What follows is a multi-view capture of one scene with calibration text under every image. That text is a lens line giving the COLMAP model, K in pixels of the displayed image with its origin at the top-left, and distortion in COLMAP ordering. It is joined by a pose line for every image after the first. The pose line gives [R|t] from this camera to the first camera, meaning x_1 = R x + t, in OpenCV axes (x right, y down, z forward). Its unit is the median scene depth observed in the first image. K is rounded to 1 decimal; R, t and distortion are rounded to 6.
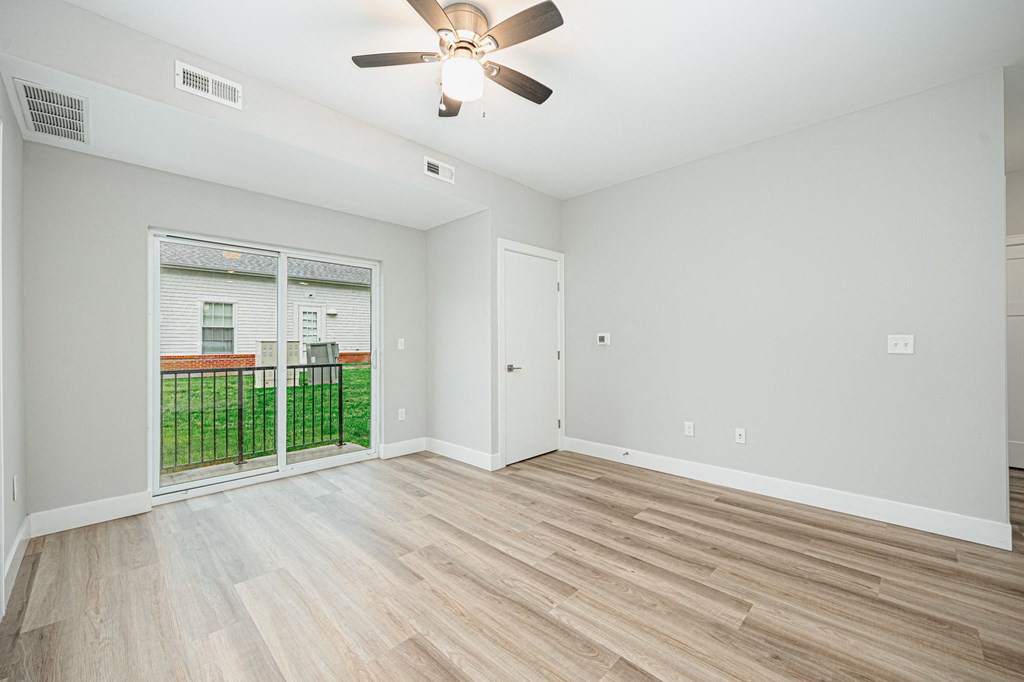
lens RADIAL K [[406.0, 0, 504.9], [0, 406.0, 352.3], [0, 0, 1]] dist [-0.005984, 0.000606]
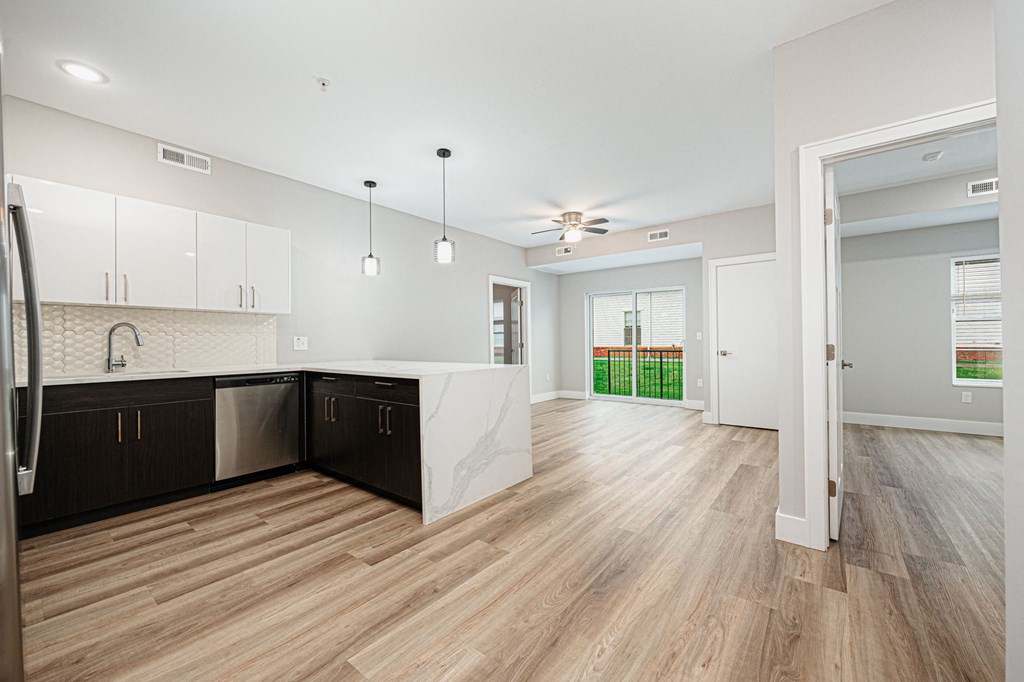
lens RADIAL K [[406.0, 0, 509.3], [0, 406.0, 341.5], [0, 0, 1]] dist [-0.005984, 0.000606]
pose [[0.111967, 0.000981, -0.993711, 1.682006], [-0.017595, 0.999845, -0.000996, 0.011948], [0.993556, 0.017596, 0.111966, 0.172394]]
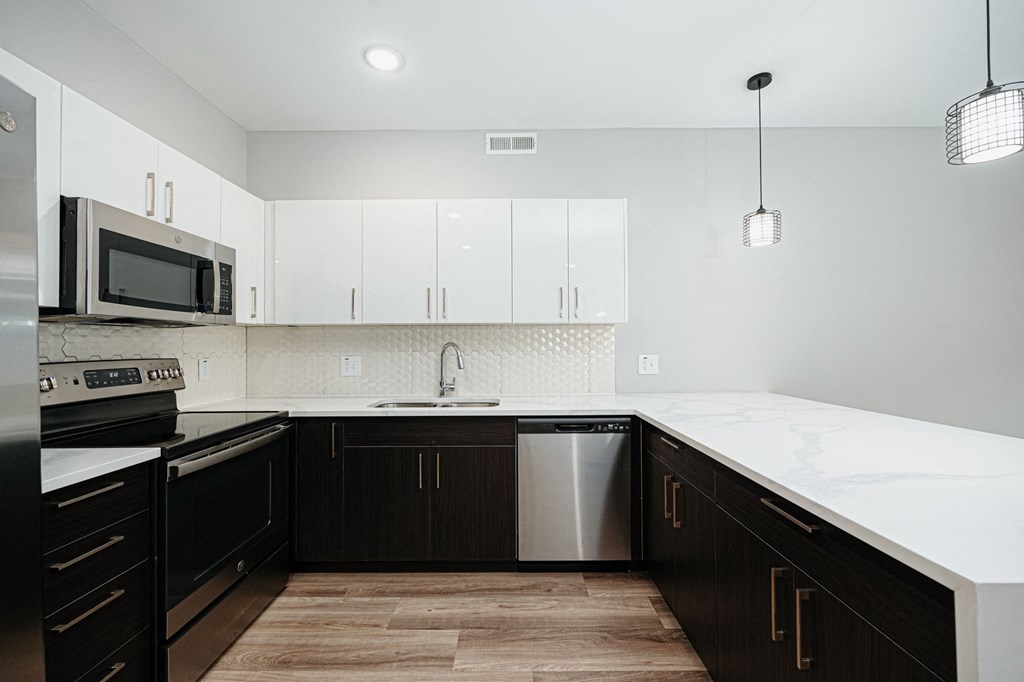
lens RADIAL K [[406.0, 0, 508.4], [0, 406.0, 342.0], [0, 0, 1]] dist [-0.005984, 0.000606]
pose [[-0.715628, 0.001571, -0.698480, 1.113645], [-0.009372, 0.999886, 0.011851, -0.031666], [0.698419, 0.015027, -0.715531, 0.066603]]
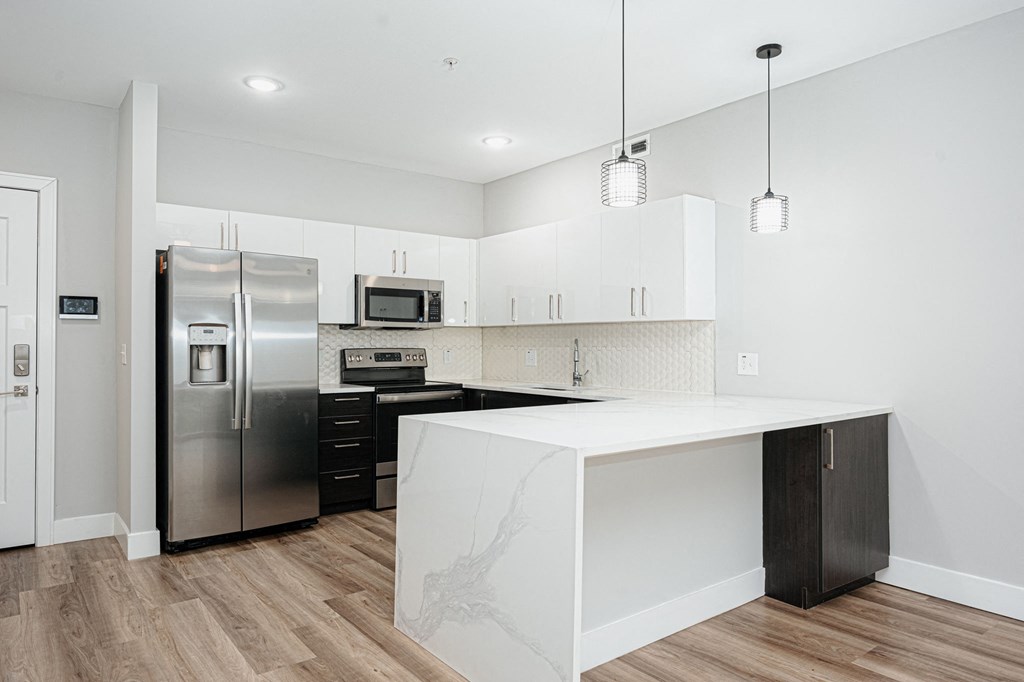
lens RADIAL K [[655.3, 0, 507.5], [0, 655.3, 339.9], [0, 0, 1]] dist [0.004211, -0.004652]
pose [[-0.990674, 0.002424, 0.136230, 0.519957], [0.004990, 0.999816, 0.018501, -0.049084], [-0.136160, 0.019008, -0.990505, 1.041819]]
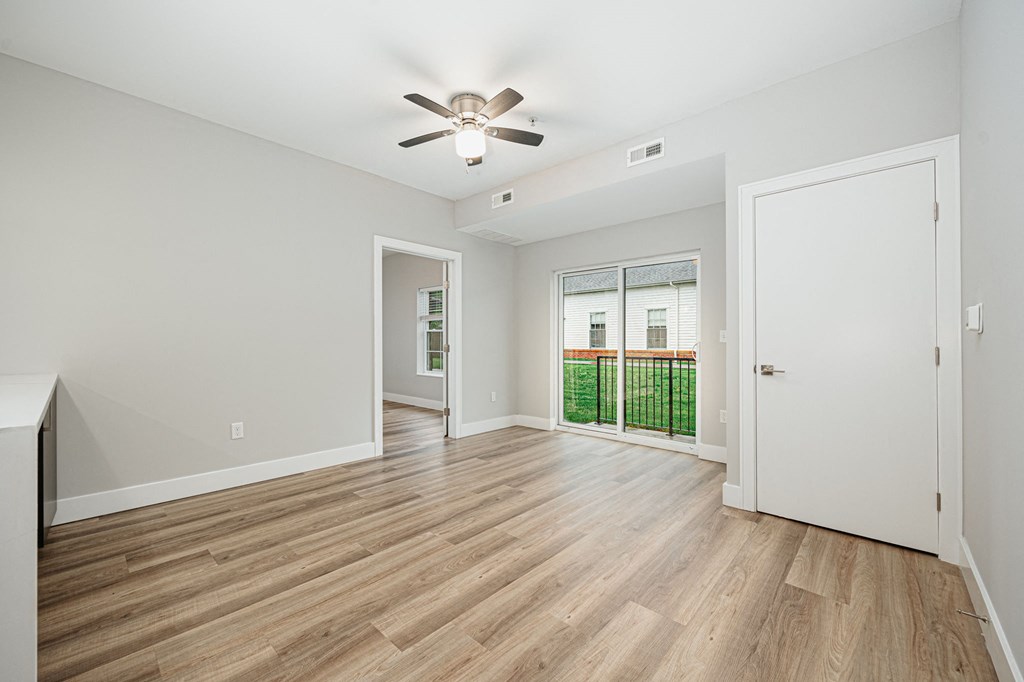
lens RADIAL K [[406.0, 0, 513.2], [0, 406.0, 336.2], [0, 0, 1]] dist [-0.005984, 0.000606]
pose [[0.042806, -0.017091, -0.998937, 0.875821], [-0.025153, 0.999518, -0.018179, 0.007577], [0.998767, 0.025904, 0.042356, 0.716648]]
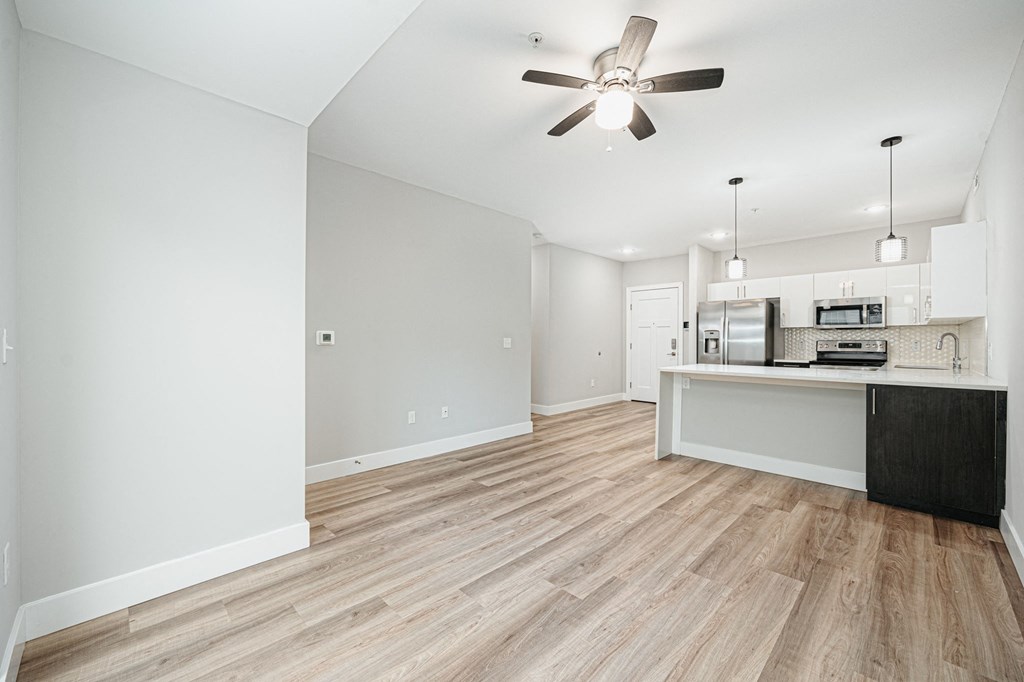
lens RADIAL K [[406.0, 0, 511.5], [0, 406.0, 338.3], [0, 0, 1]] dist [-0.005984, 0.000606]
pose [[0.004063, 0.008571, 0.999955, -0.829074], [0.022416, 0.999711, -0.008660, -0.021745], [-0.999740, 0.022450, 0.003869, 0.845030]]
